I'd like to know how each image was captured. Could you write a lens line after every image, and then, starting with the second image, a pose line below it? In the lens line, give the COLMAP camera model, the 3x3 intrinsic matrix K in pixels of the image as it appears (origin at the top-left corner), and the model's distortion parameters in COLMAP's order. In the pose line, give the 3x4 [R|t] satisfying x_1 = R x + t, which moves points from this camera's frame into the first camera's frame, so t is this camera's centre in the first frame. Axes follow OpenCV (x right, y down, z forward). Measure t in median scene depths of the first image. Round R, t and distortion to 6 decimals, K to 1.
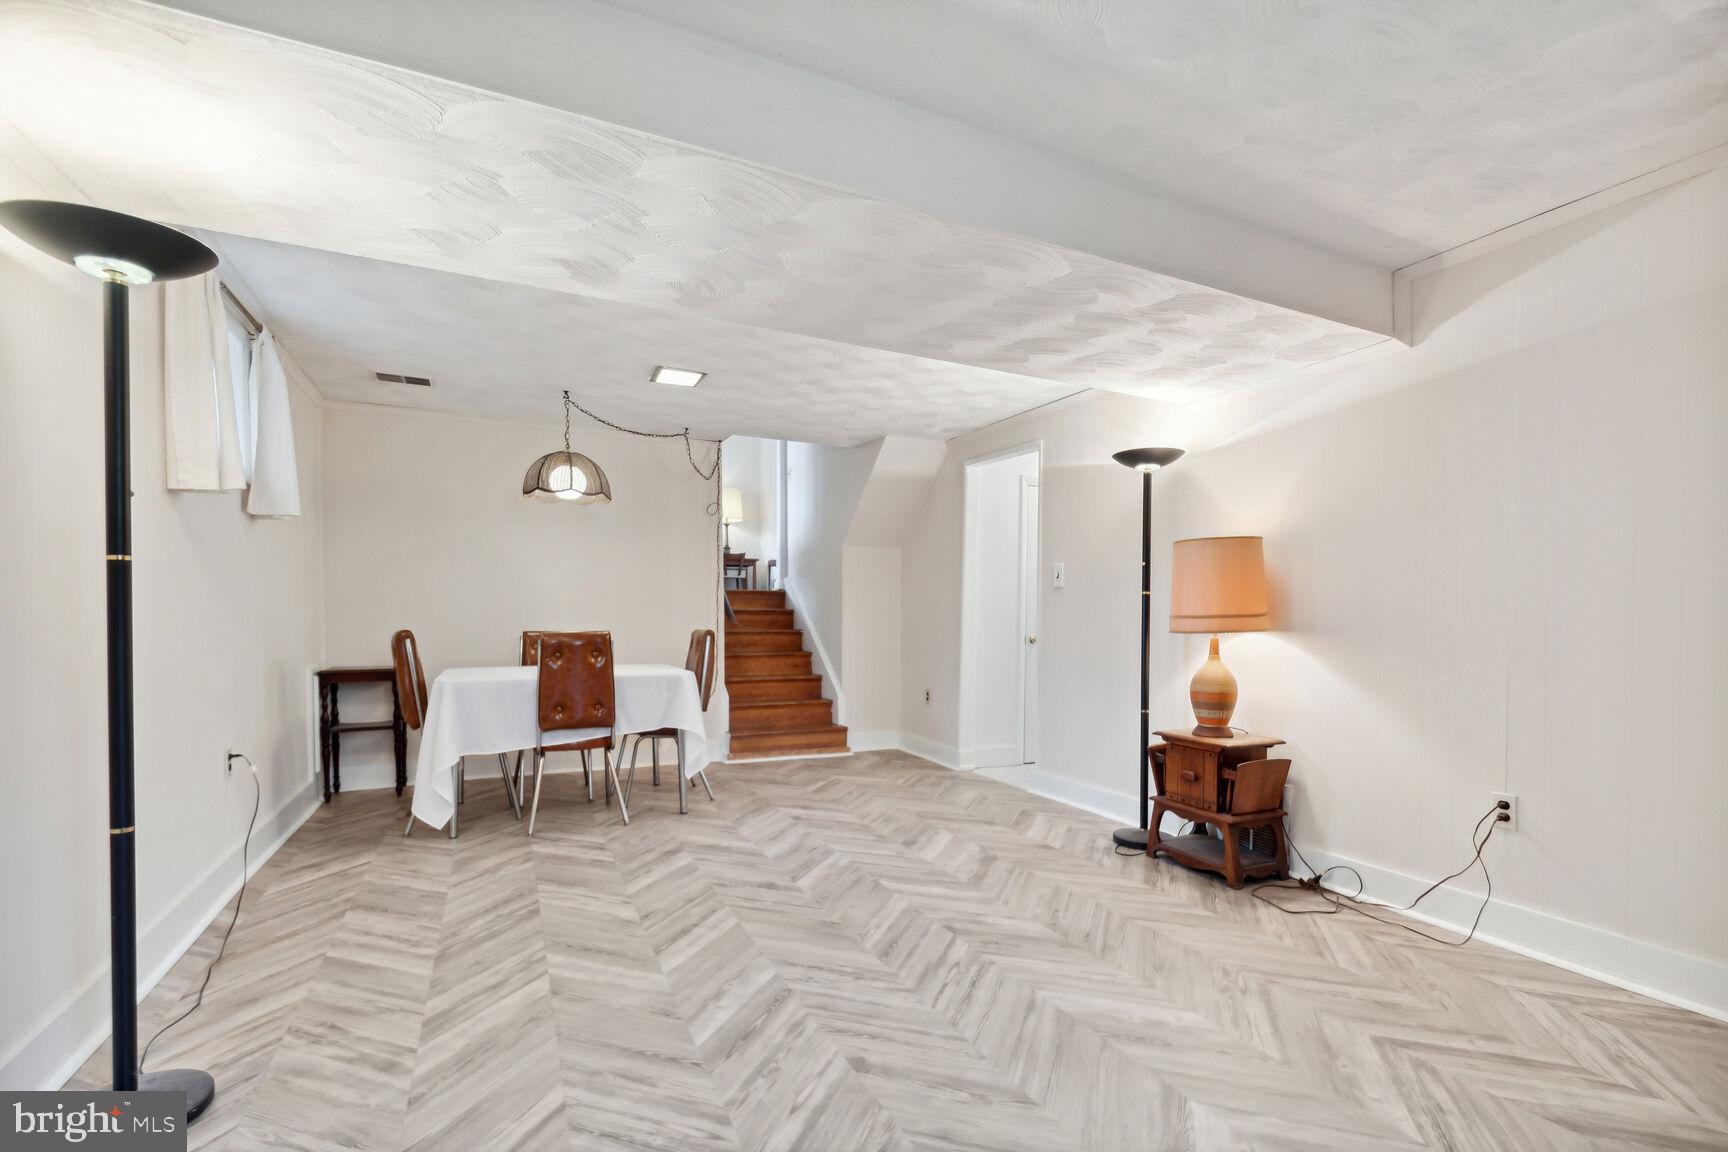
lens RADIAL K [[780.0, 0, 870.0], [0, 780.0, 623.2], [0, 0, 1]] dist [0.000452, 0.000101]
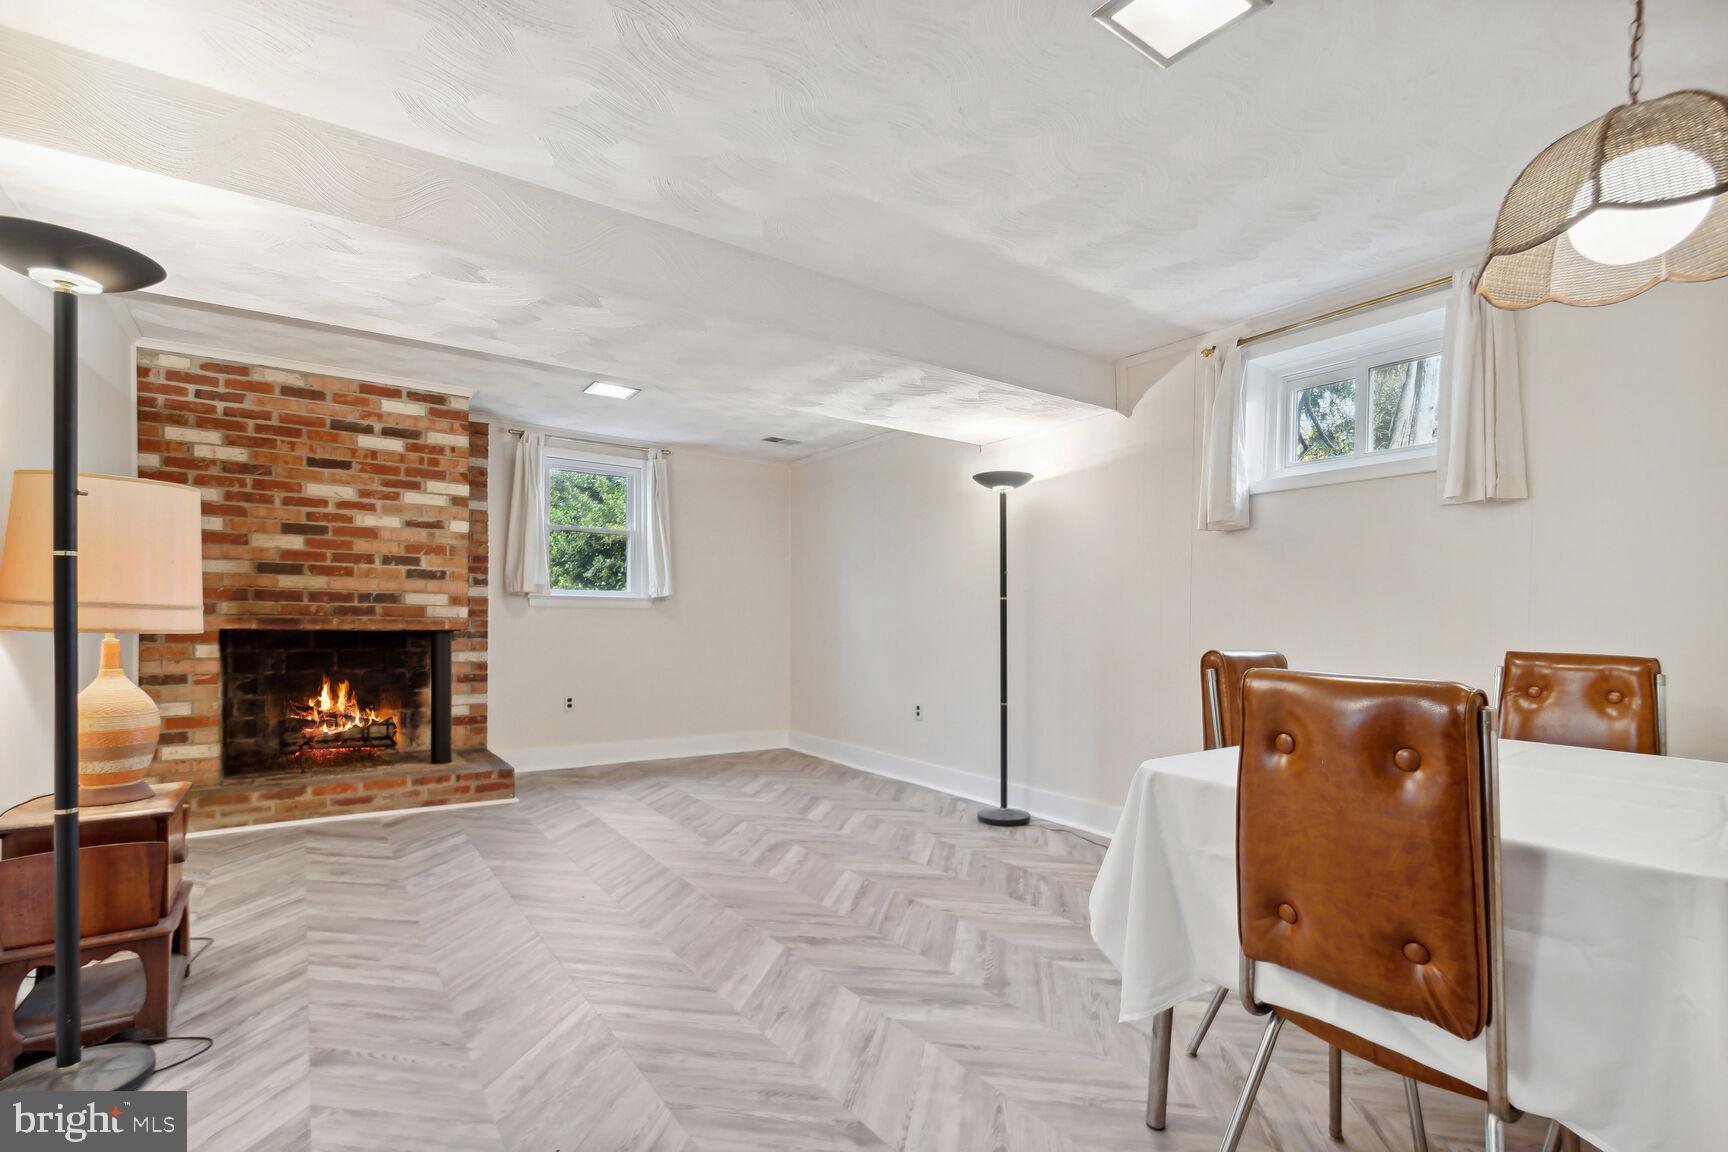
lens RADIAL K [[780.0, 0, 870.0], [0, 780.0, 623.2], [0, 0, 1]] dist [0.000452, 0.000101]
pose [[-0.983629, -0.017747, -0.179330, -0.035782], [-0.020232, 0.999723, 0.012036, -0.013769], [0.179067, 0.015467, -0.983715, 2.041012]]
